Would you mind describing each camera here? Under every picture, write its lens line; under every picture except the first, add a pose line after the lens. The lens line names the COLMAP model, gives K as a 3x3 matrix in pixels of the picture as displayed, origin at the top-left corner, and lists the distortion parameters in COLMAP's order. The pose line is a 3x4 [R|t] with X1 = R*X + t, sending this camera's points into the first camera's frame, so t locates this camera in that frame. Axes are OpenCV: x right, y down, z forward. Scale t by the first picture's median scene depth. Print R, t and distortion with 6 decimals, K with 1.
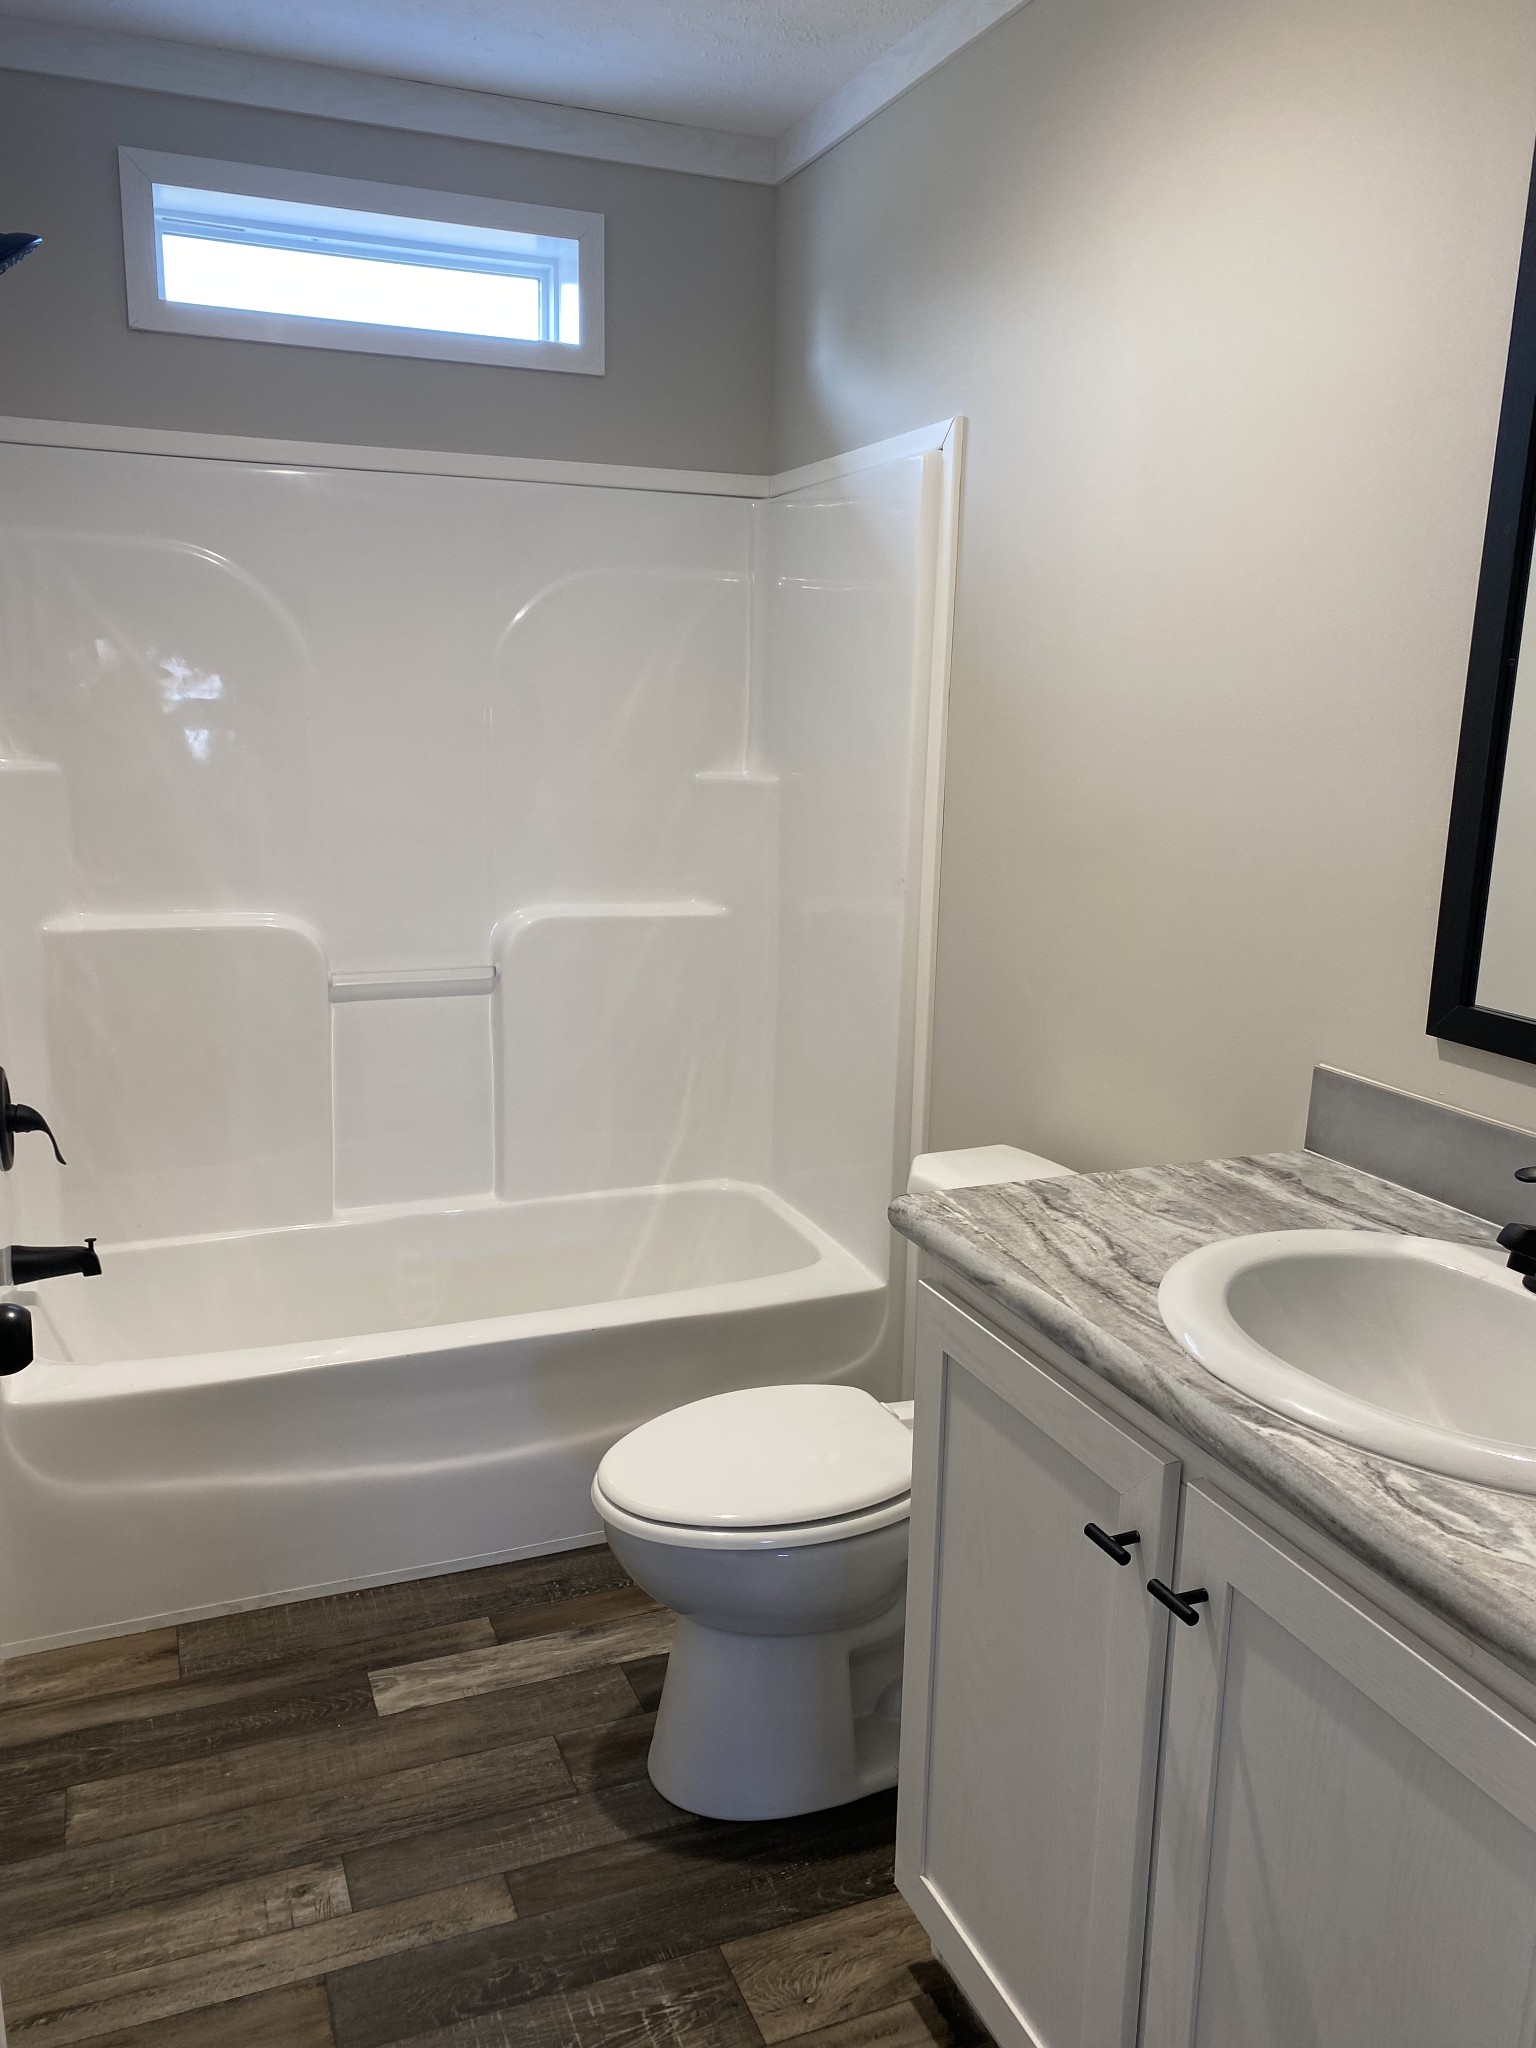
lens RADIAL K [[1530.3, 0, 768.0], [0, 1530.3, 1024.0], [0, 0, 1]] dist [-0.004059, 0.009012]
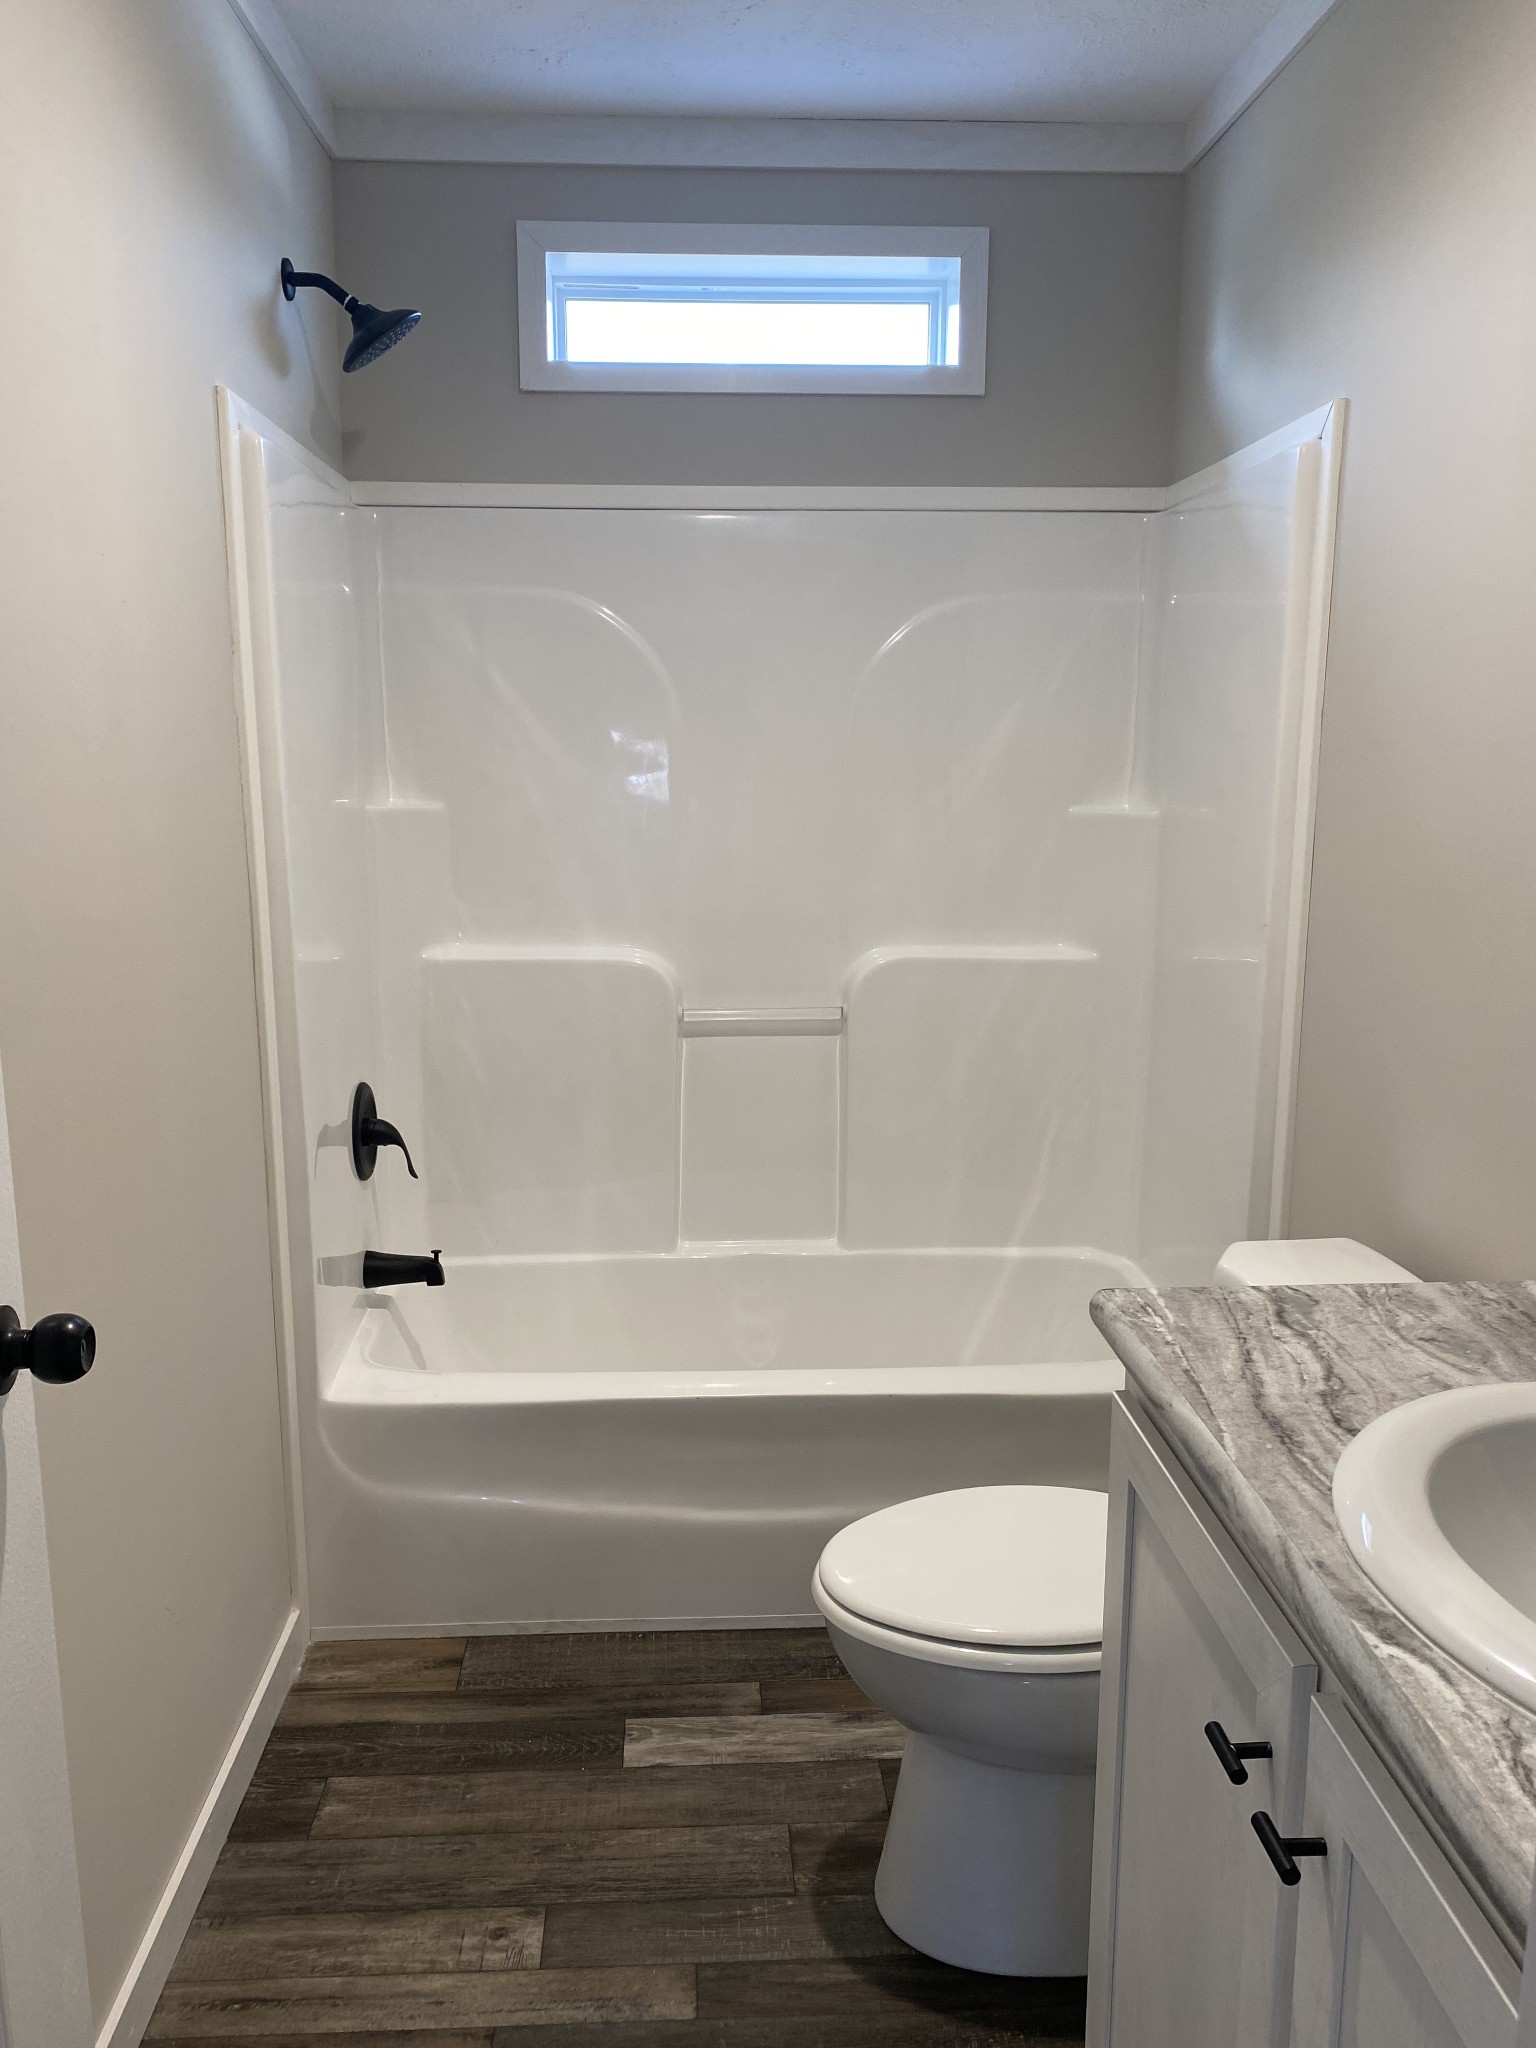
lens RADIAL K [[1548.4, 0, 768.0], [0, 1548.4, 1024.0], [0, 0, 1]] dist [-0.016268, 0.038388]
pose [[0.943138, 0.040336, -0.329944, 0.142335], [-0.049154, 0.998621, -0.018423, -0.009163], [0.328746, 0.033594, 0.943821, 0.080458]]
